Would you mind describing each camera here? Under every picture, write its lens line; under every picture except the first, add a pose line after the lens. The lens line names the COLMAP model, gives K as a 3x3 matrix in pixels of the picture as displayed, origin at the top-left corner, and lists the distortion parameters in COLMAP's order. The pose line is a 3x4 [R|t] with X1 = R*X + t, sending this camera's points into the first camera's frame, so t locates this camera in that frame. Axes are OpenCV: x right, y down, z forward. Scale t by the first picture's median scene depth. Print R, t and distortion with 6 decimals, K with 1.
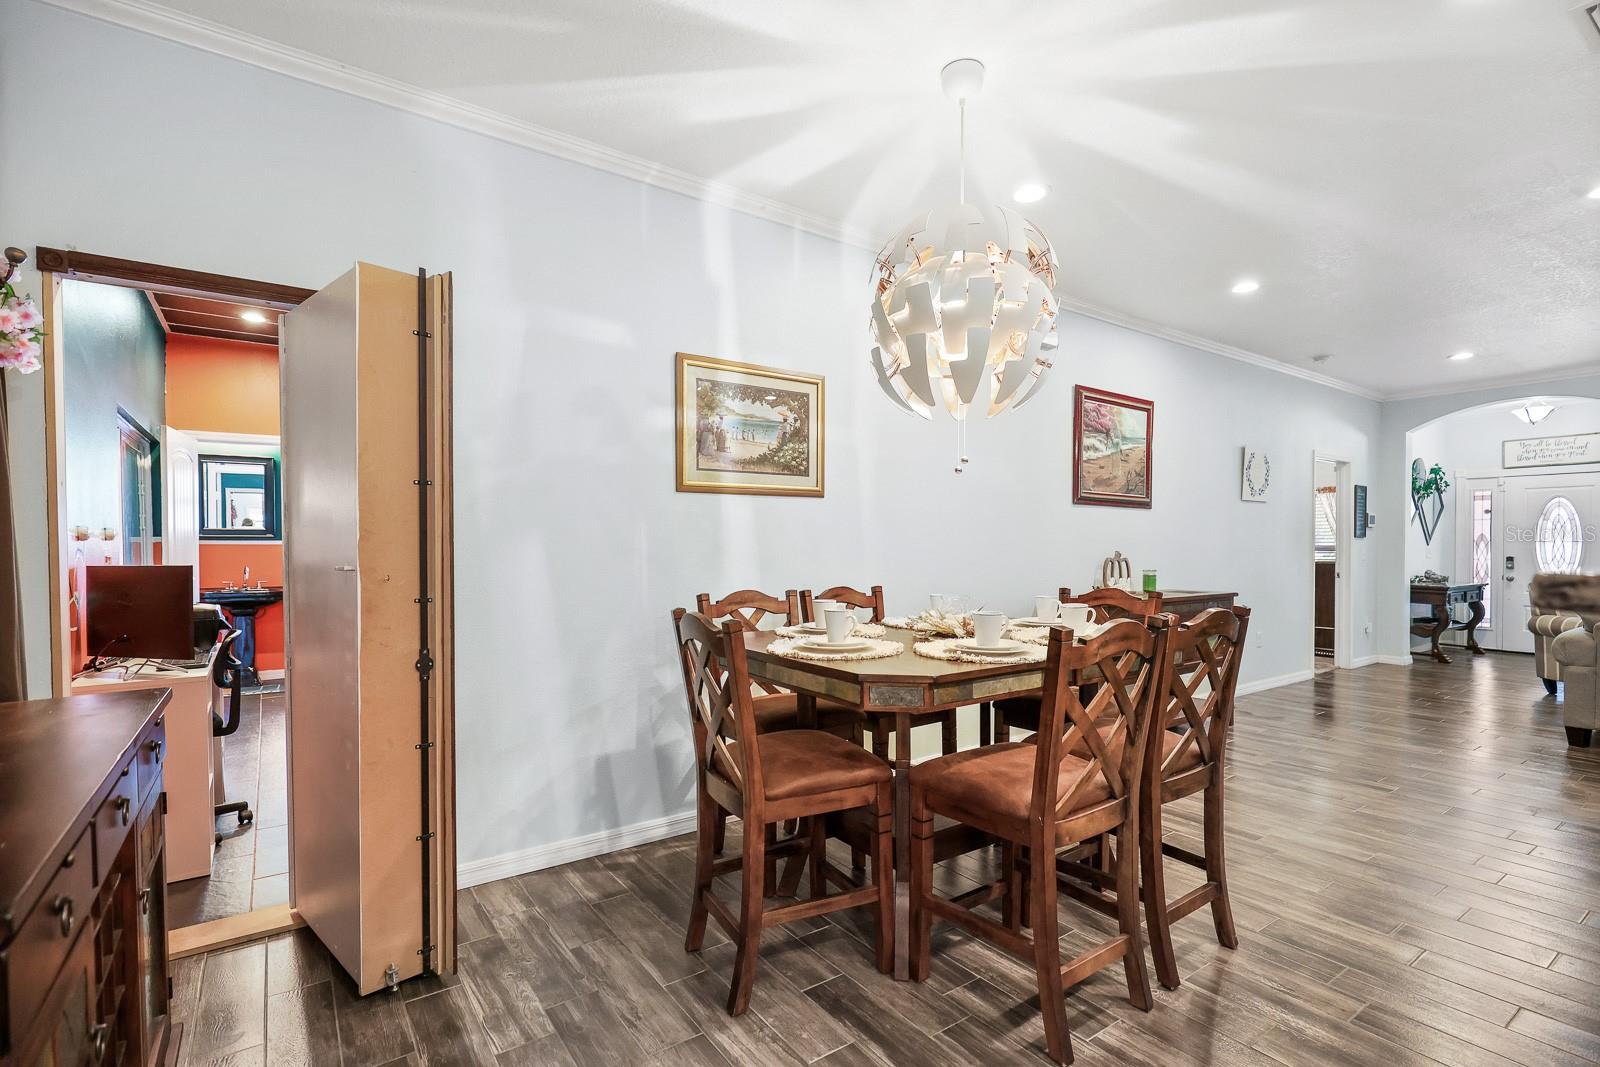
lens RADIAL K [[745.6, 0, 805.8], [0, 745.6, 554.4], [0, 0, 1]] dist [-0.001001, 0.000003]
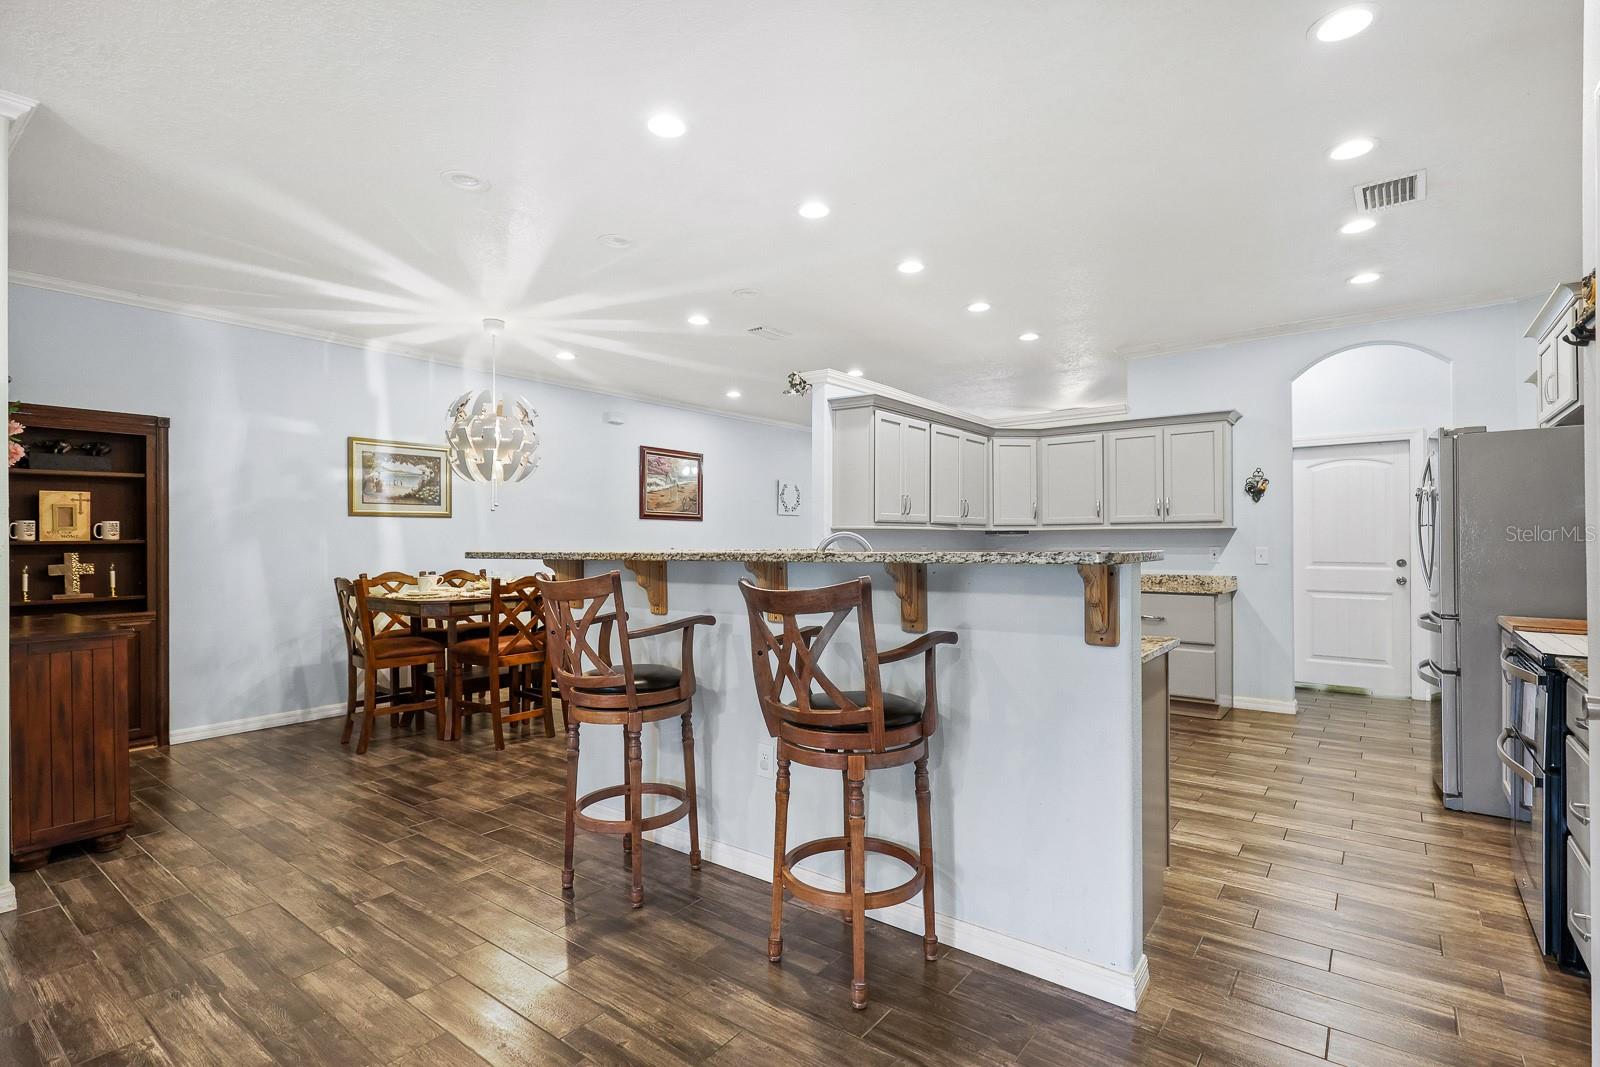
lens RADIAL K [[755.0, 0, 804.7], [0, 755.0, 537.5], [0, 0, 1]] dist [0.001961, 0.000149]
pose [[0.956949, -0.004720, 0.290217, 0.307683], [0.010474, 0.999778, -0.018276, 0.008707], [-0.290067, 0.020529, 0.956786, -0.917557]]
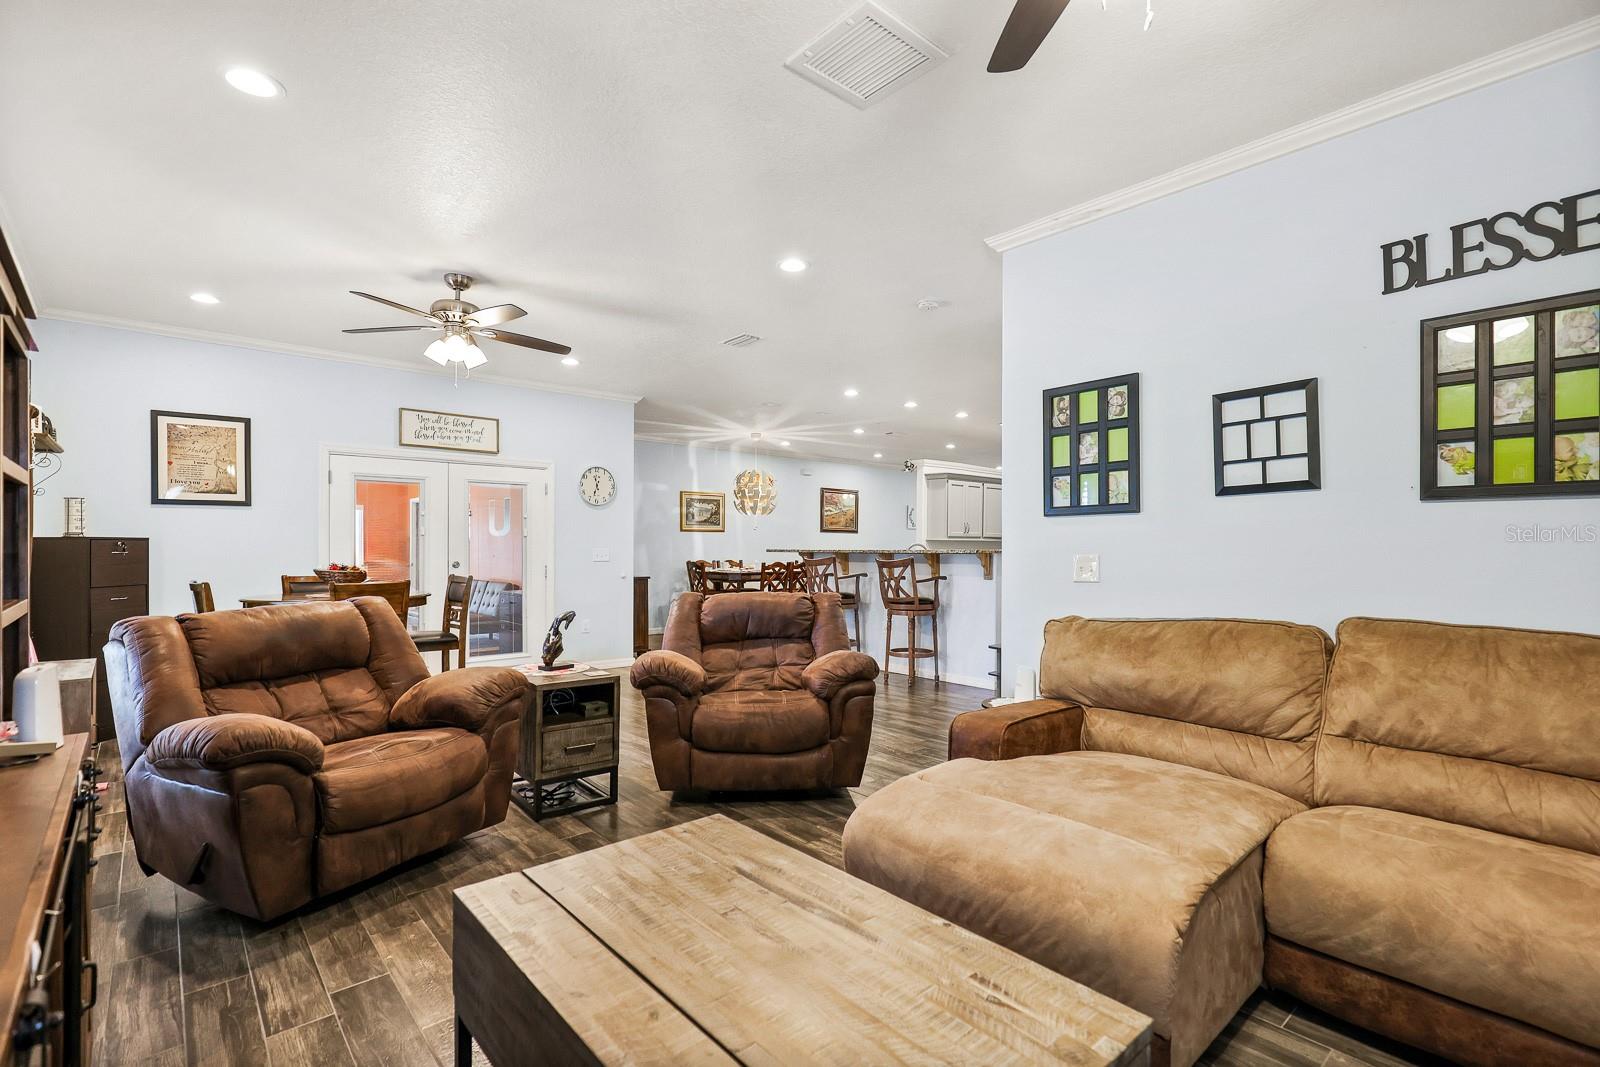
lens RADIAL K [[750.0, 0, 800.0], [0, 750.0, 533.5], [0, 0, 1]] dist [0.000065, 0.000008]
pose [[0.995738, 0.004163, 0.092133, 0.051800], [-0.001339, 0.999528, -0.030692, 0.028254], [-0.092217, 0.030438, 0.995274, -2.279850]]
